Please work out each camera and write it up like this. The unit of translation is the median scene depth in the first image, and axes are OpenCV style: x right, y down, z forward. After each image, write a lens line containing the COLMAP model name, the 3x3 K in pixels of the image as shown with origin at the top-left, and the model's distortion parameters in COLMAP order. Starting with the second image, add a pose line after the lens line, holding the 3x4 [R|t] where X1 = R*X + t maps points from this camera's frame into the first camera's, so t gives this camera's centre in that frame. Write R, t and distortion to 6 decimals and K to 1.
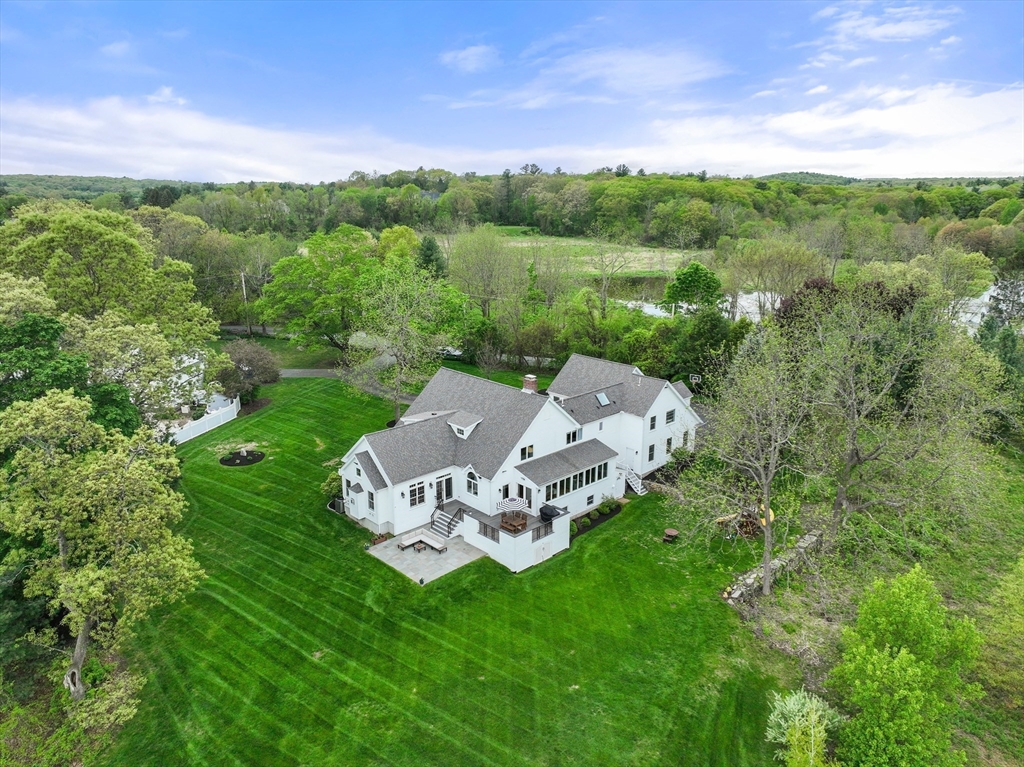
lens RADIAL K [[713.6, 0, 512.0], [0, 713.6, 383.5], [0, 0, 1]] dist [0.005531, 0.001772]
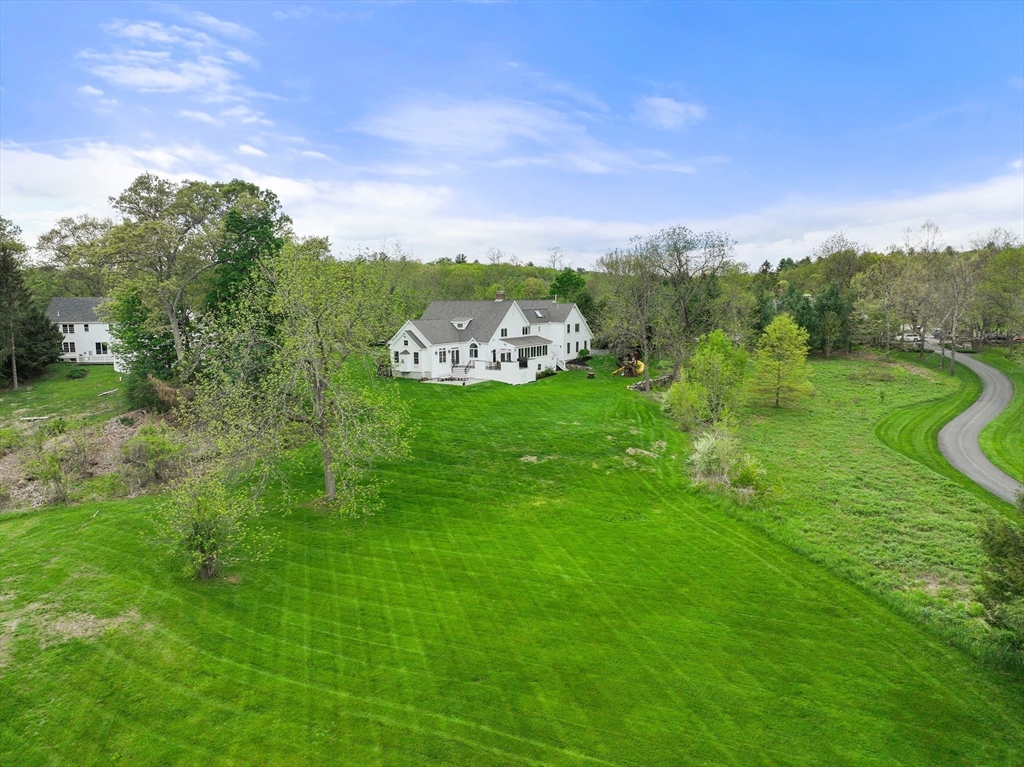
lens RADIAL K [[713.6, 0, 512.0], [0, 713.6, 383.5], [0, 0, 1]] dist [0.005531, 0.001772]
pose [[0.970774, -0.035649, 0.237332, -0.360286], [0.069088, 0.988555, -0.134108, 0.438530], [-0.229835, 0.146585, 0.962127, -0.587343]]
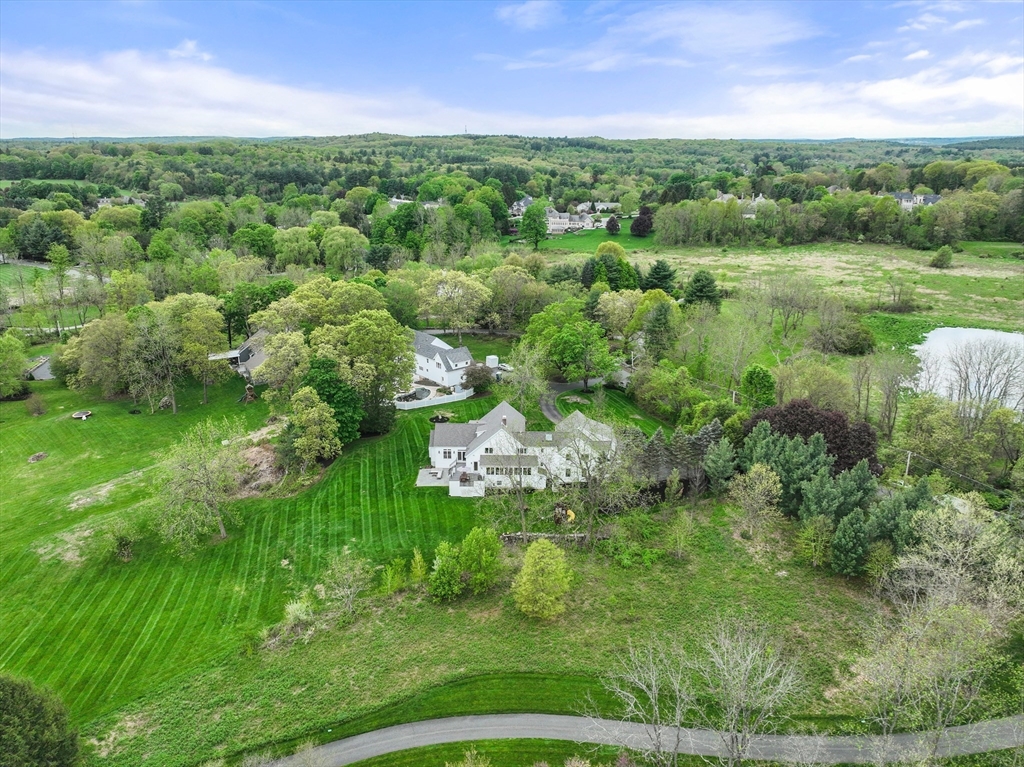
lens RADIAL K [[713.6, 0, 512.0], [0, 713.6, 383.5], [0, 0, 1]] dist [0.005531, 0.001772]
pose [[0.718835, 0.222219, -0.658707, 1.446603], [-0.187737, 0.974381, 0.123840, -0.381032], [0.669351, 0.034643, 0.742138, -0.561570]]
